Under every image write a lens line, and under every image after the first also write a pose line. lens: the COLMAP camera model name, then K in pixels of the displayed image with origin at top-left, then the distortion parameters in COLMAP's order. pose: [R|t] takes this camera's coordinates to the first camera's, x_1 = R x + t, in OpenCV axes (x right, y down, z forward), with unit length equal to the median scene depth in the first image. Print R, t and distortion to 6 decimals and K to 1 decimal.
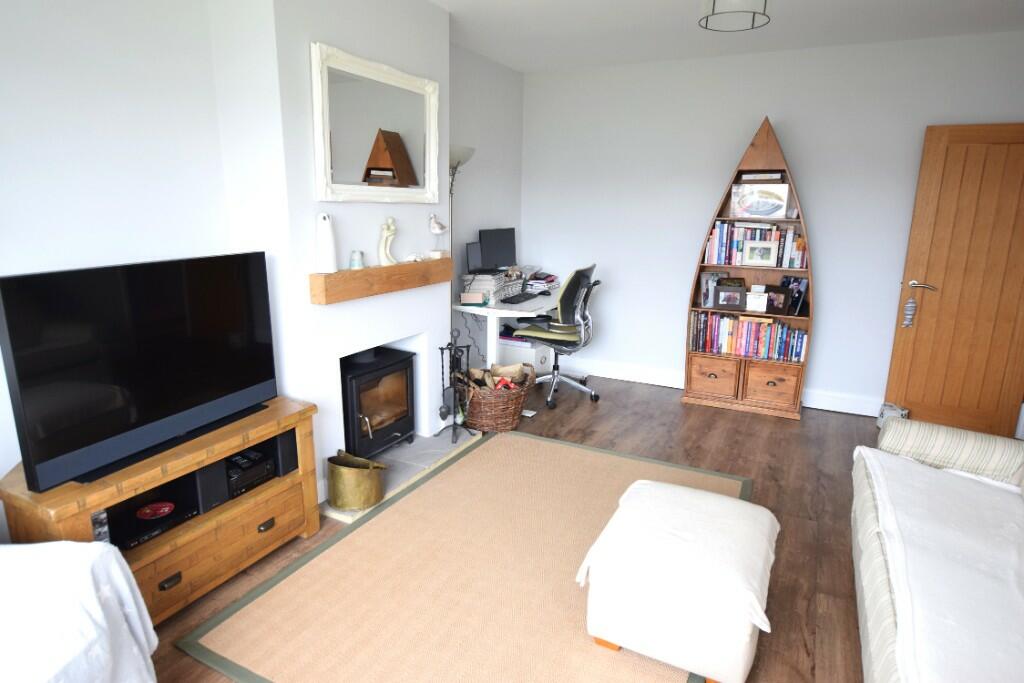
lens RADIAL K [[608.5, 0, 510.6], [0, 608.5, 343.8], [0, 0, 1]] dist [-0.004239, -0.000248]
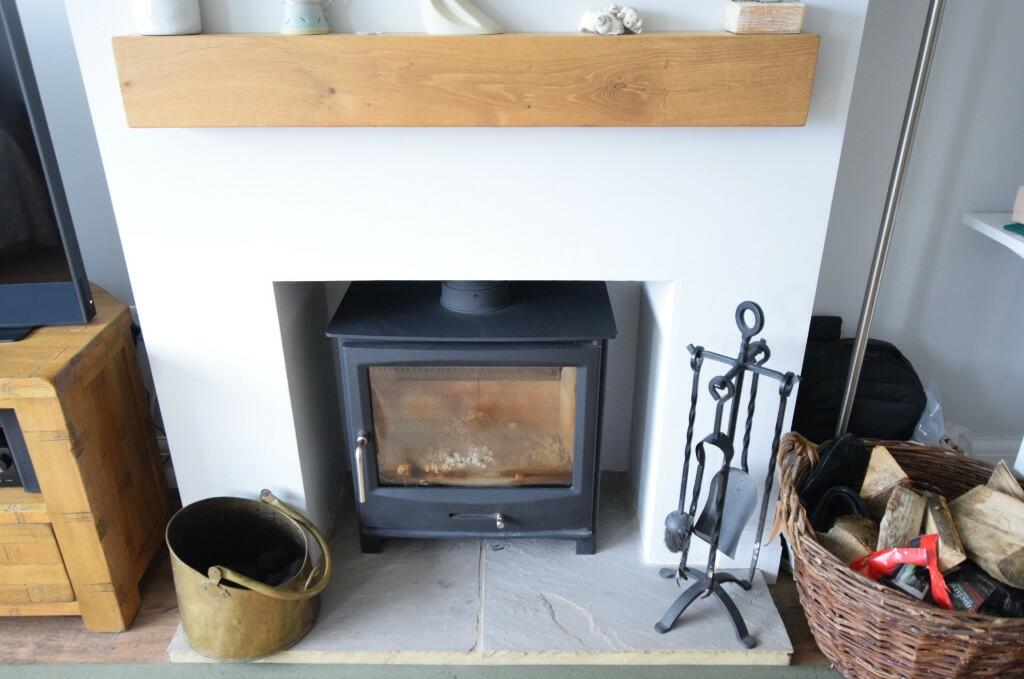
lens RADIAL K [[762.2, 0, 507.4], [0, 762.2, 346.2], [0, 0, 1]] dist [-0.007902, 0.000496]
pose [[0.448317, 0.367751, -0.814721, 0.161899], [-0.186249, 0.929875, 0.317242, -0.102373], [0.874256, 0.009516, 0.485372, 0.781159]]
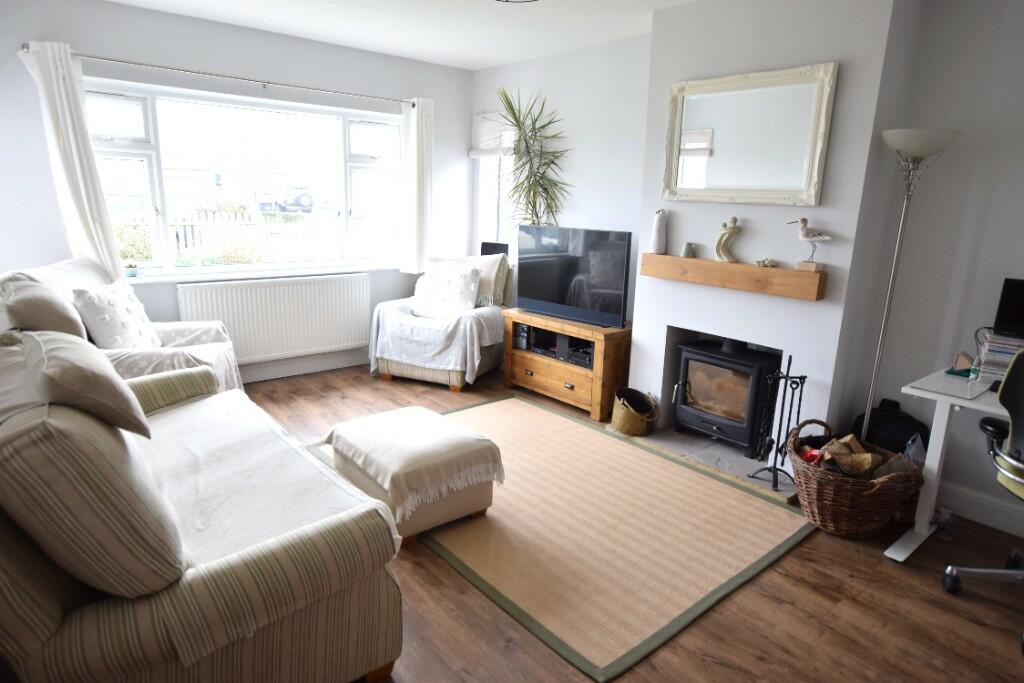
lens RADIAL K [[608.5, 0, 514.1], [0, 608.5, 343.3], [0, 0, 1]] dist [-0.004239, -0.000248]
pose [[-0.395360, 0.188610, -0.898953, 0.859450], [-0.240847, 0.923160, 0.299614, -0.211790], [0.886387, 0.334966, -0.319555, 0.987774]]
